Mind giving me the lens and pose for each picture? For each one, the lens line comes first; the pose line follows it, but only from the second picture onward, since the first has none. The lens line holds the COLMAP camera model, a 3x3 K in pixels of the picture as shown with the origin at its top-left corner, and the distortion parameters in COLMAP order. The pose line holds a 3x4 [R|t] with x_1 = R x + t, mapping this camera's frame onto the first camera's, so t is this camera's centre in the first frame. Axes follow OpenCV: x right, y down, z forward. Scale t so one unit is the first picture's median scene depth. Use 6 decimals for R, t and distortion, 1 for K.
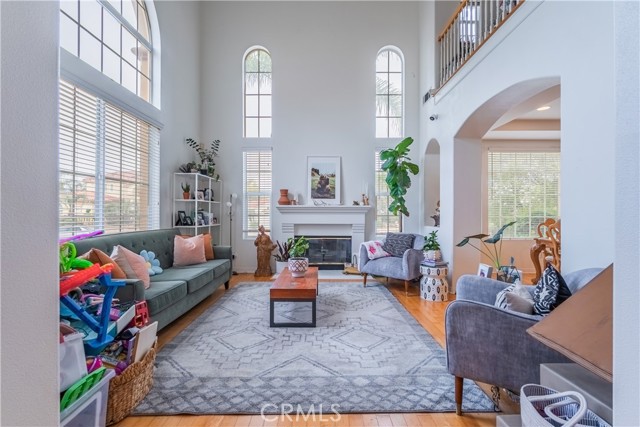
lens RADIAL K [[276.6, 0, 320.0], [0, 276.6, 213.5], [0, 0, 1]] dist [-0.000152, 0.000114]
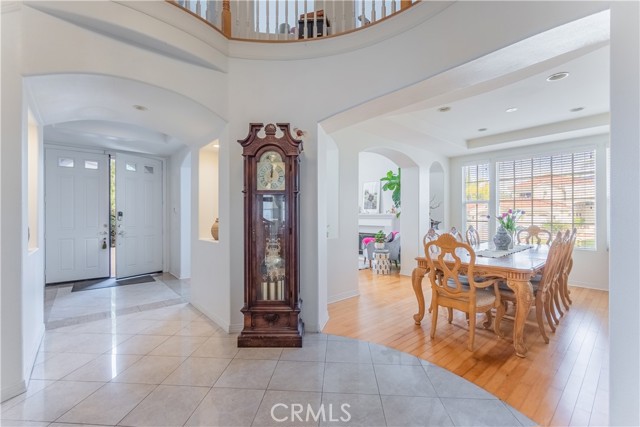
lens RADIAL K [[276.6, 0, 320.0], [0, 276.6, 213.5], [0, 0, 1]] dist [-0.000152, 0.000114]
pose [[0.661493, -0.012737, -0.749843, 0.989400], [0.011785, 0.999909, -0.006589, -0.022545], [0.749858, -0.004479, 0.661583, -0.238616]]
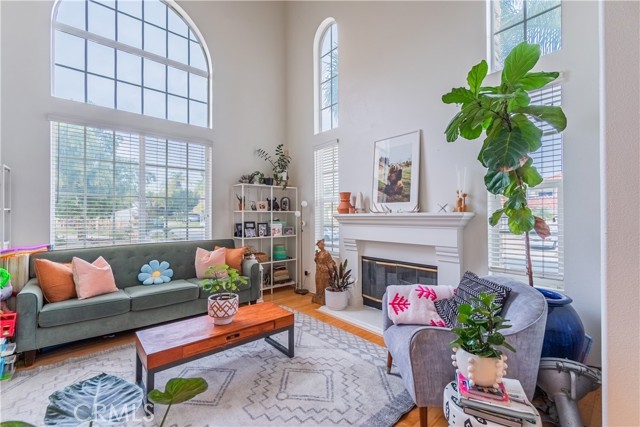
lens RADIAL K [[276.6, 0, 320.0], [0, 276.6, 213.5], [0, 0, 1]] dist [-0.000152, 0.000114]
pose [[0.663094, -0.013497, -0.748415, 0.376673], [0.008197, 0.999908, -0.010769, -0.022401], [0.748491, 0.001006, 0.663144, 0.451713]]
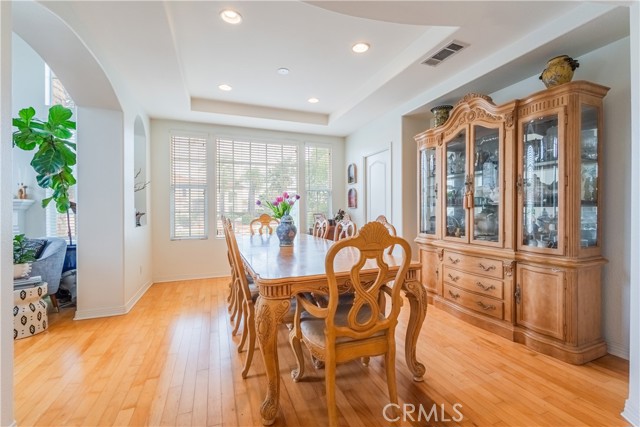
lens RADIAL K [[279.9, 0, 324.1], [0, 279.9, 211.6], [0, 0, 1]] dist [0.001251, -0.000202]
pose [[0.928909, -0.012242, 0.370105, 0.615339], [0.008720, 0.999899, 0.011188, 0.001643], [-0.370204, -0.007166, 0.928923, 0.044164]]
